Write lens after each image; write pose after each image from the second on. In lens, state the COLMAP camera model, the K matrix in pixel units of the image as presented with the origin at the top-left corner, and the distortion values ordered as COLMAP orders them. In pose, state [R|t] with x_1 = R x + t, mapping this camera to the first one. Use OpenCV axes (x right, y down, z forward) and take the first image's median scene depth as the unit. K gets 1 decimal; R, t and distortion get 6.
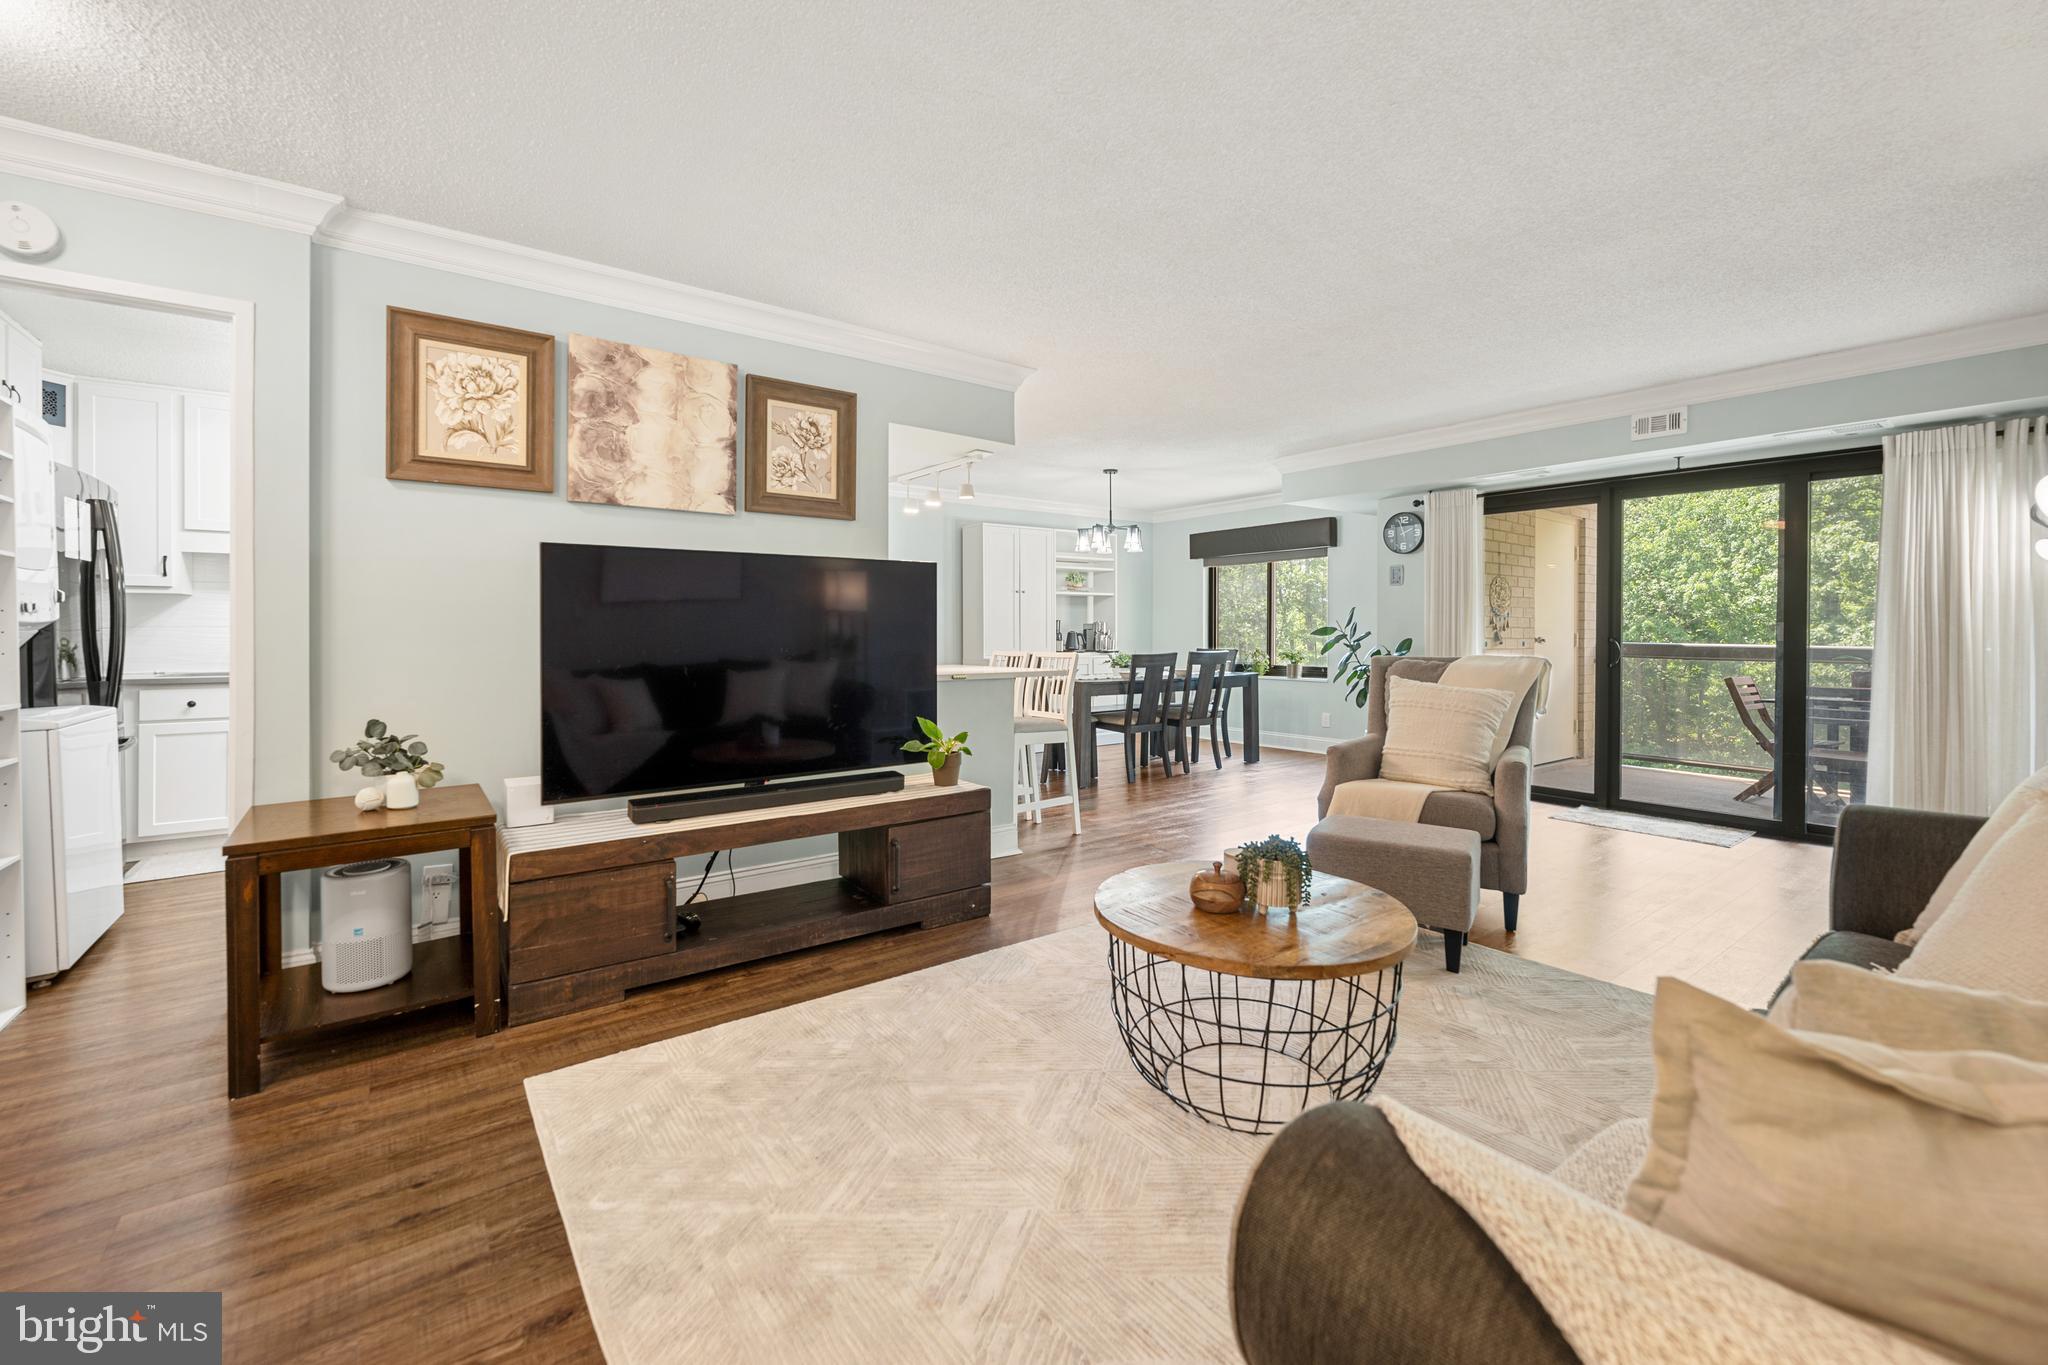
lens RADIAL K [[832.0, 0, 1024.4], [0, 832.0, 629.4], [0, 0, 1]] dist [-0.000844, 0.000006]
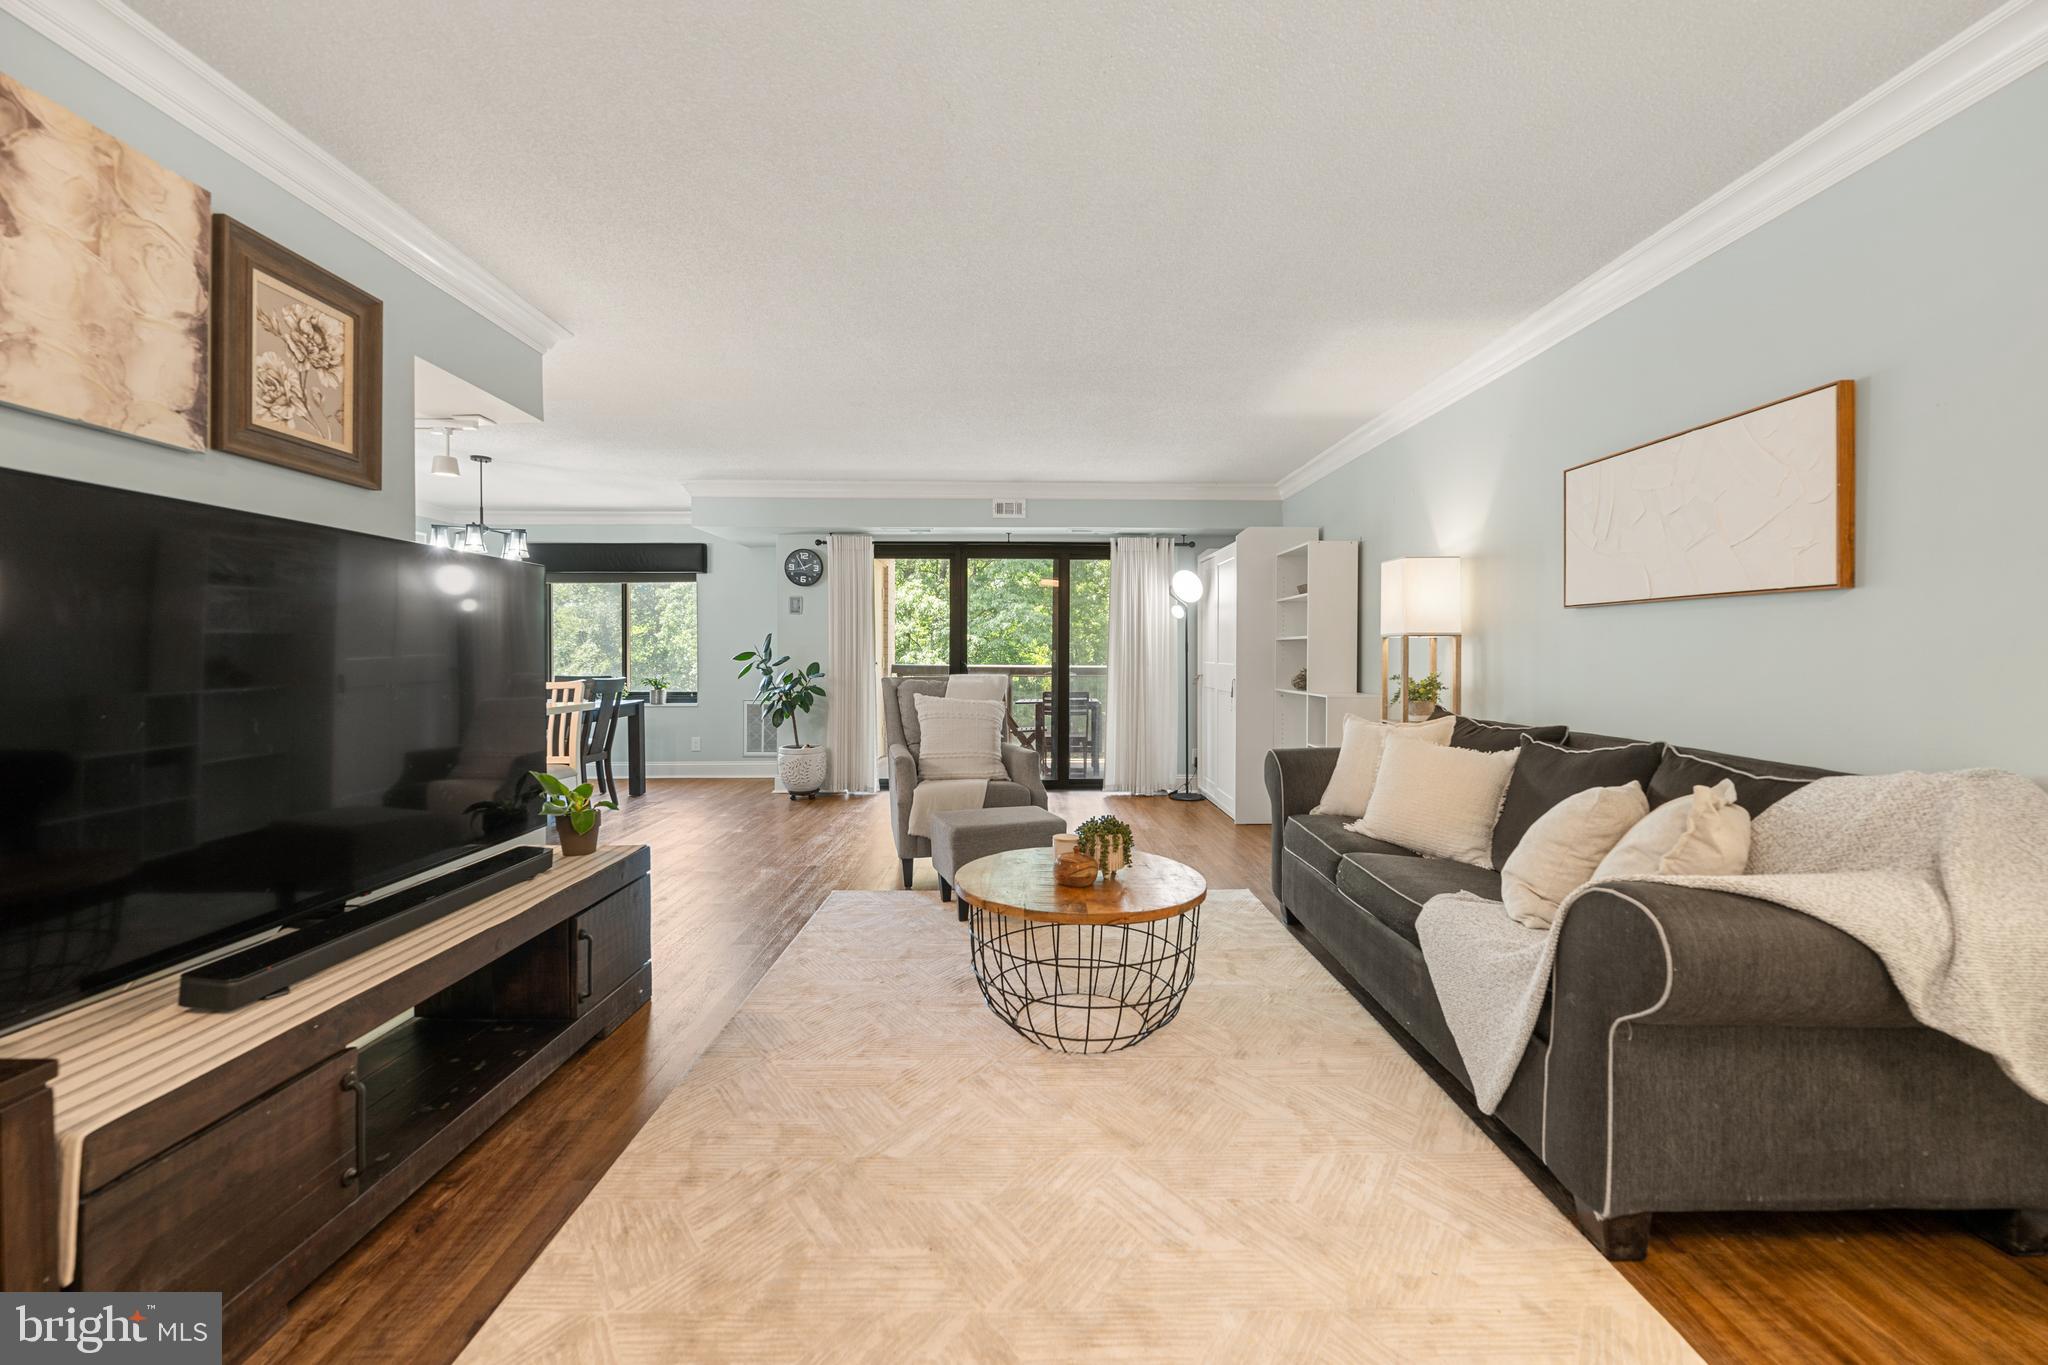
lens RADIAL K [[823.9, 0, 1024.0], [0, 823.9, 659.6], [0, 0, 1]] dist [0.001429, 0.000336]
pose [[0.594622, -0.003859, 0.803996, -0.441211], [-0.001308, 0.999983, 0.005767, -0.000009], [-0.804004, -0.004481, 0.594607, 0.195610]]
